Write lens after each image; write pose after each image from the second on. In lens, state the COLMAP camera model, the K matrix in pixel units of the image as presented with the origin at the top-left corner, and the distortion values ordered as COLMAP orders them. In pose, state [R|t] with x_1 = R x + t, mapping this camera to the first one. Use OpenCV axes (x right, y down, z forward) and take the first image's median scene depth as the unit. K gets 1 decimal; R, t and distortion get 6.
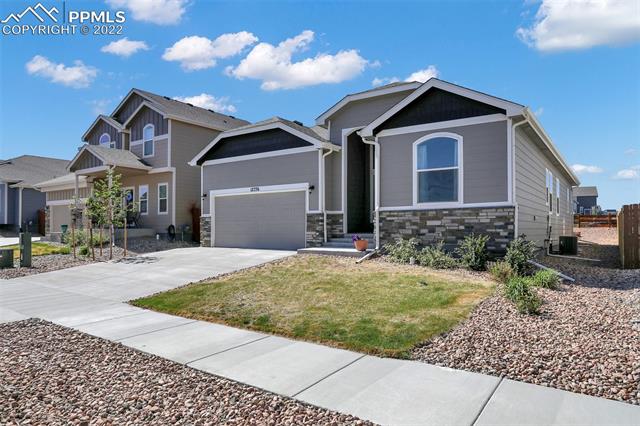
lens RADIAL K [[408.8, 0, 320.0], [0, 408.8, 213.0], [0, 0, 1]] dist [0.000269, -0.000034]
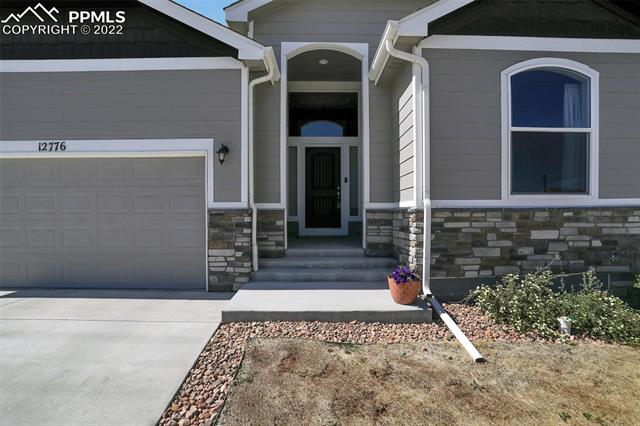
lens RADIAL K [[320.3, 0, 320.0], [0, 320.3, 213.0], [0, 0, 1]] dist [-0.036755, 0.000238]
pose [[0.813115, -0.001592, 0.582101, -0.170689], [-0.020471, 0.999300, 0.031327, -0.008882], [-0.581743, -0.037389, 0.812513, 0.816697]]
